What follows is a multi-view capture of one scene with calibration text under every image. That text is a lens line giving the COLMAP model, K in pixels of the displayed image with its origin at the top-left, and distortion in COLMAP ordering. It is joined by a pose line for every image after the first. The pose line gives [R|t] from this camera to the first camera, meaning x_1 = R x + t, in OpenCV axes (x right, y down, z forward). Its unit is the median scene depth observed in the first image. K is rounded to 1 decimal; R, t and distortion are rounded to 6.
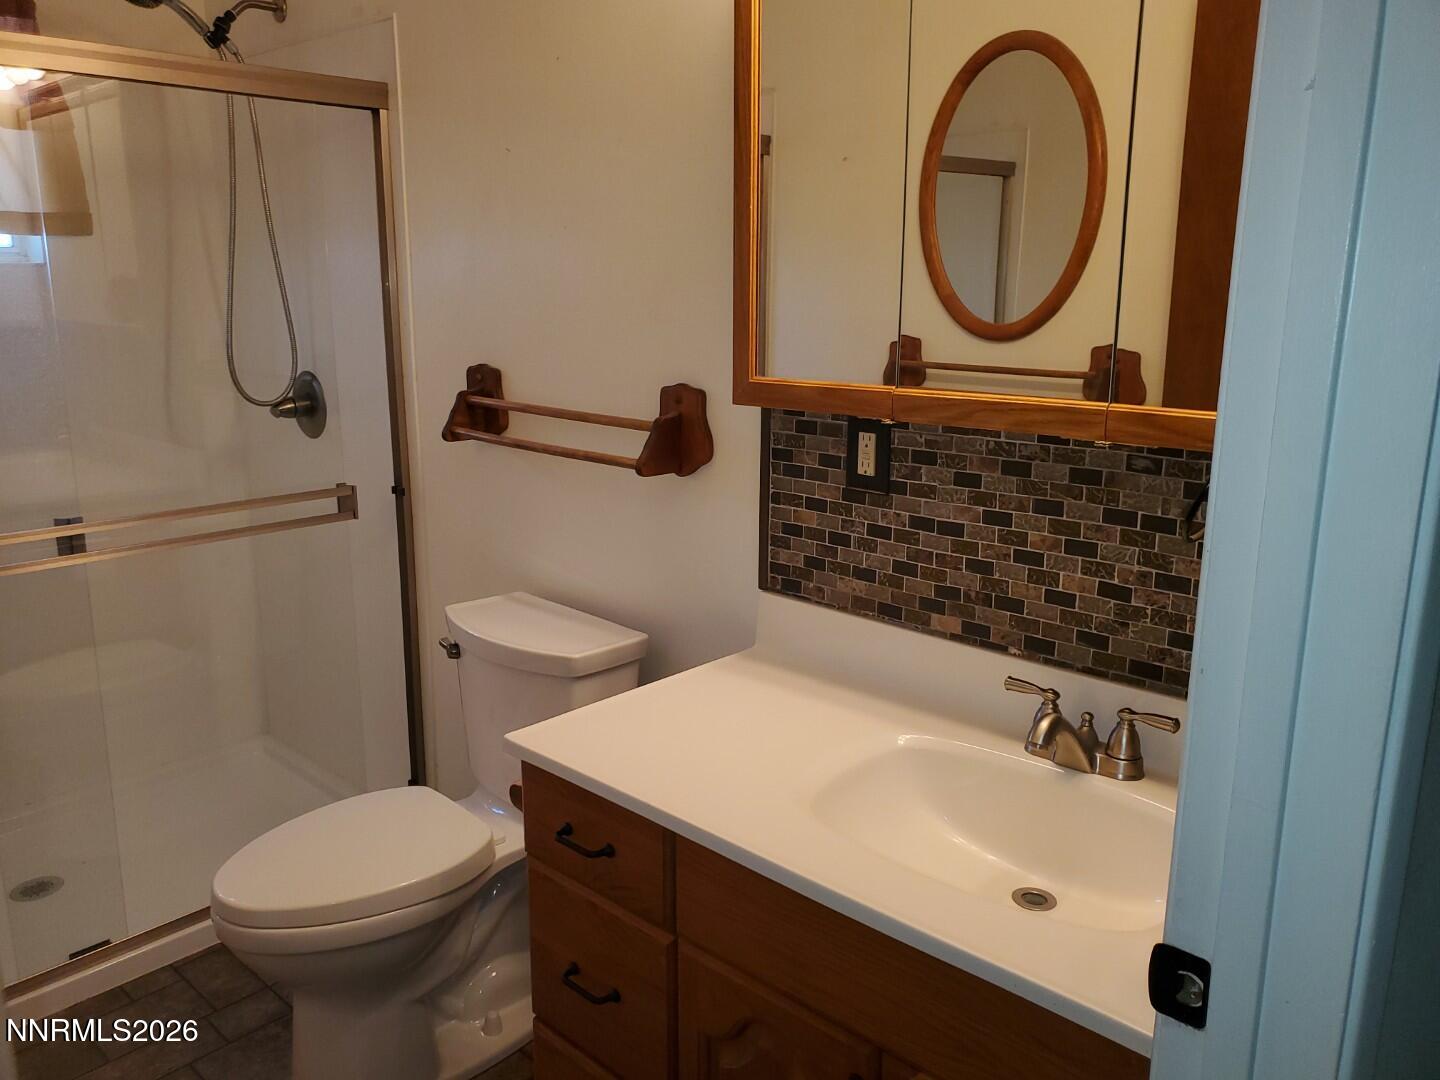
lens RADIAL K [[1138.5, 0, 723.8], [0, 1138.5, 518.3], [0, 0, 1]] dist [0.056899, -0.072168]
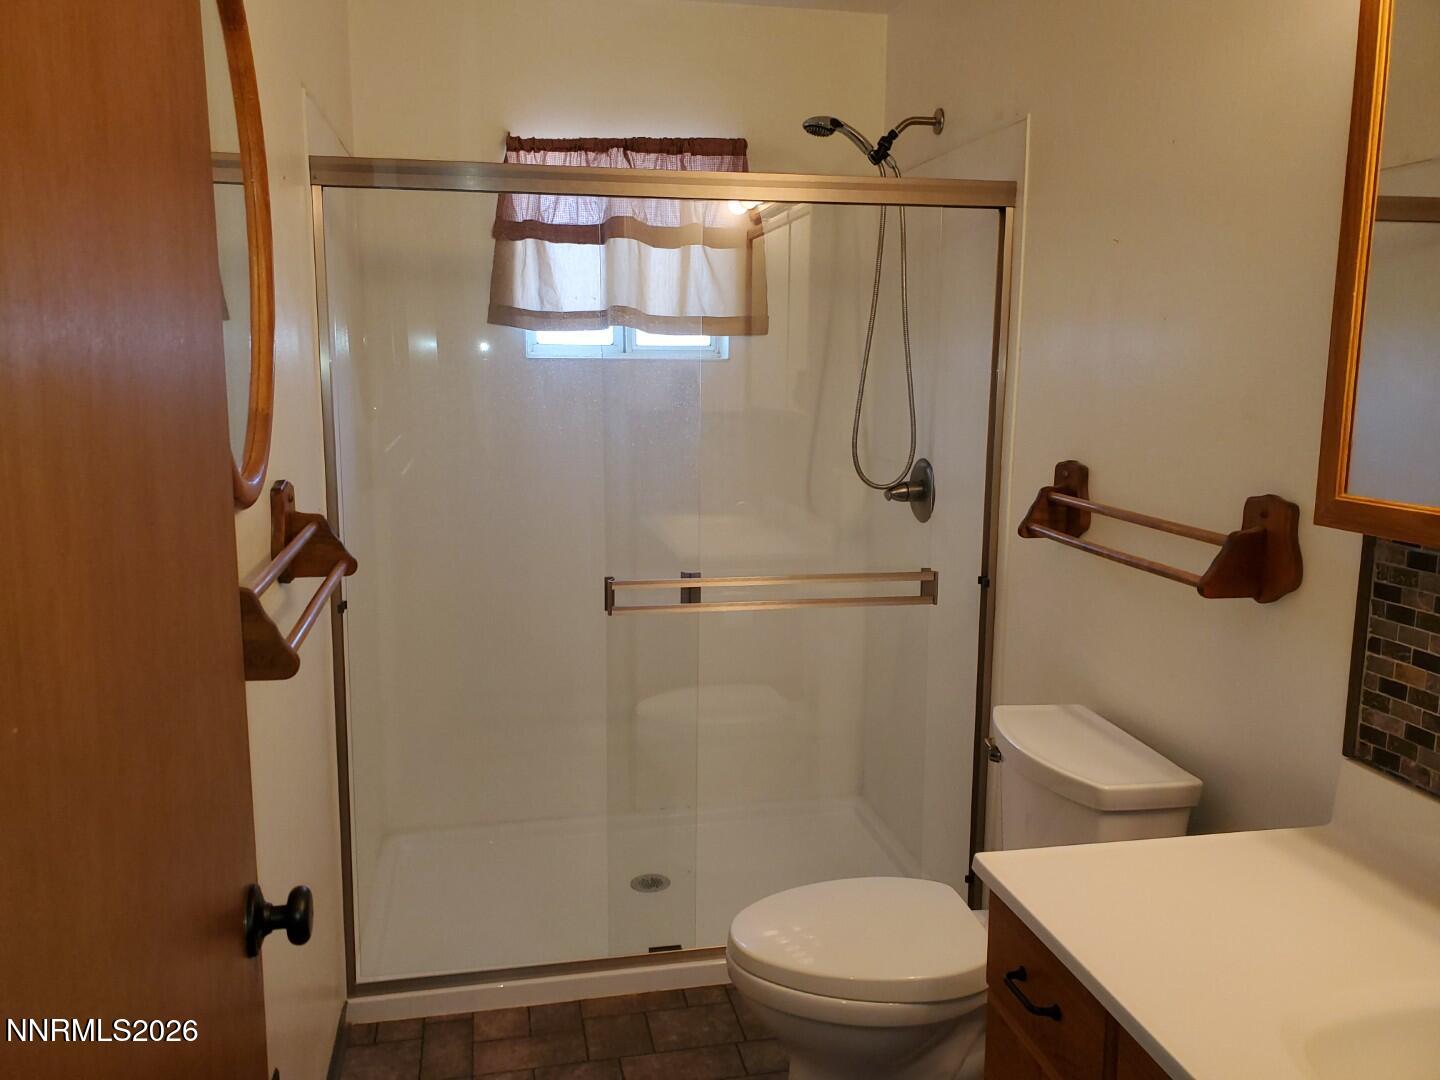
lens RADIAL K [[1144.8, 0, 729.9], [0, 1144.8, 525.2], [0, 0, 1]] dist [0.035999, -0.012536]
pose [[0.807533, 0.087240, -0.583335, 0.137745], [-0.128266, 0.991307, -0.029310, -0.018444], [0.575706, 0.098491, 0.811703, 0.069207]]
